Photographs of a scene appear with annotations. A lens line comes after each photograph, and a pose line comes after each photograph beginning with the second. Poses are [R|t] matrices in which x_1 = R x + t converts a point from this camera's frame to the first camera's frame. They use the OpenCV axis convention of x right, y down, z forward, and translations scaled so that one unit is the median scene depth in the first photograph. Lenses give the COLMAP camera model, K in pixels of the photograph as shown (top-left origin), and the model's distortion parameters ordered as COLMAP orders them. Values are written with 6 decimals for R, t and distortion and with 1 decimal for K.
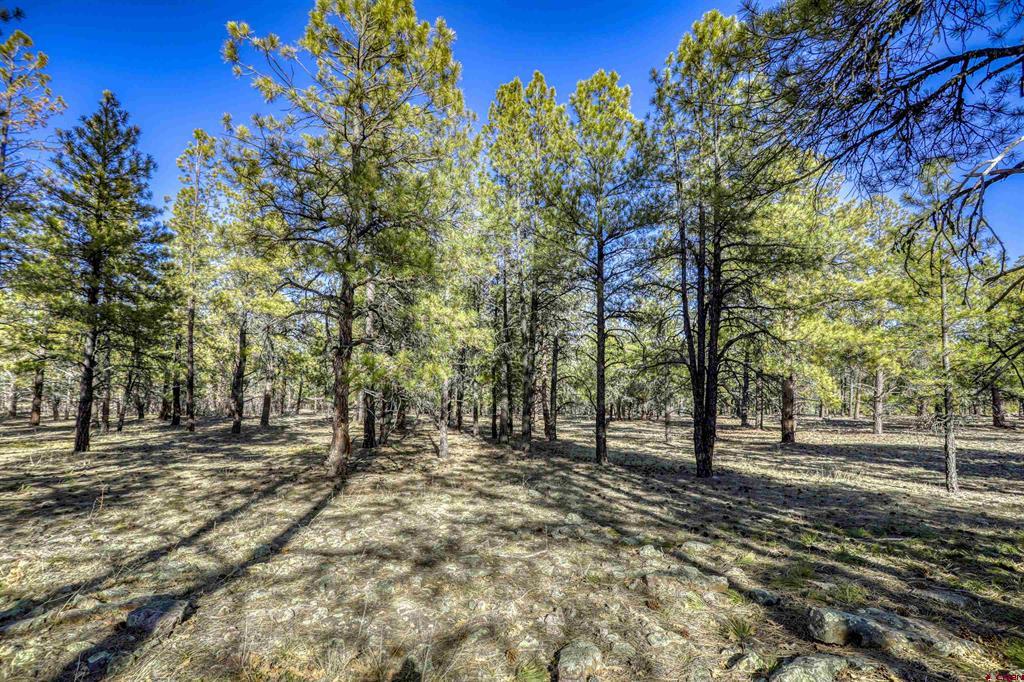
lens RADIAL K [[484.4, 0, 512.4], [0, 484.4, 345.6], [0, 0, 1]] dist [0.008931, -0.000029]
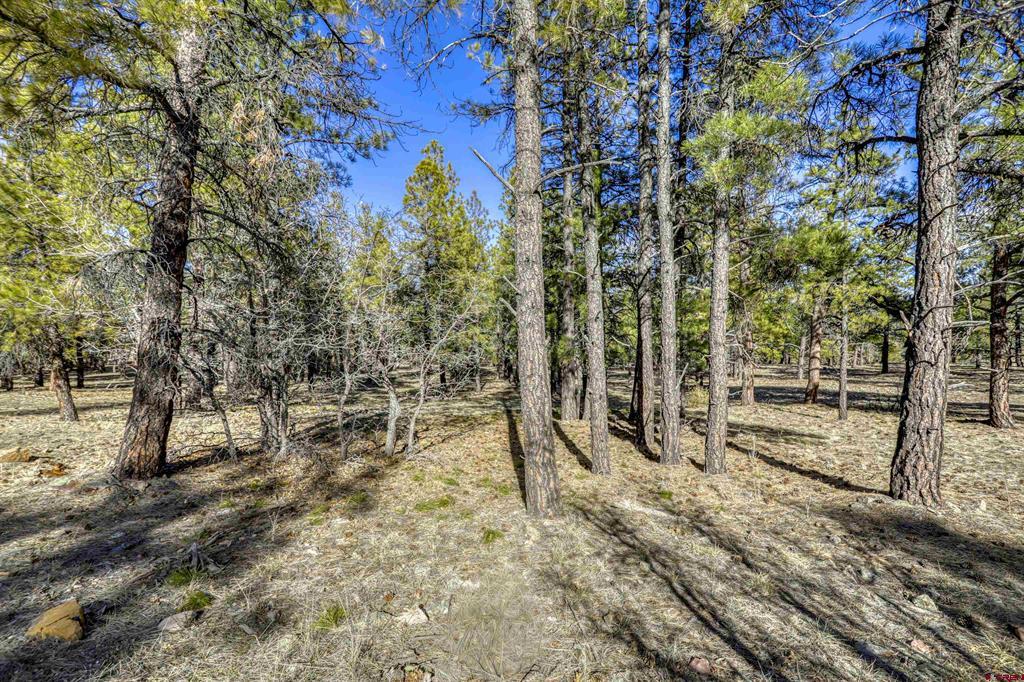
lens RADIAL K [[484.4, 0, 512.4], [0, 484.4, 345.6], [0, 0, 1]] dist [0.008931, -0.000029]
pose [[0.984953, -0.019164, -0.171758, 0.270062], [0.036484, 0.994492, 0.098256, -0.116602], [0.168929, -0.103044, 0.980227, -0.706167]]
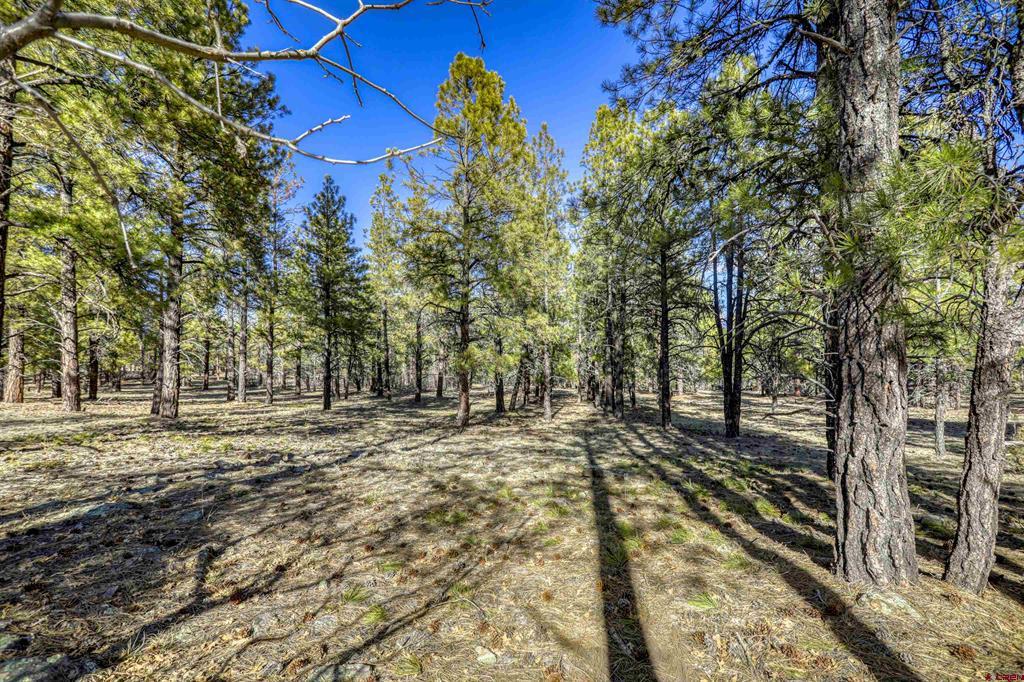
lens RADIAL K [[484.4, 0, 512.4], [0, 484.4, 345.6], [0, 0, 1]] dist [0.008931, -0.000029]
pose [[0.941426, -0.025786, -0.336233, 0.175353], [0.042476, 0.998198, 0.042375, -0.026154], [0.334535, -0.054175, 0.940825, -0.216011]]
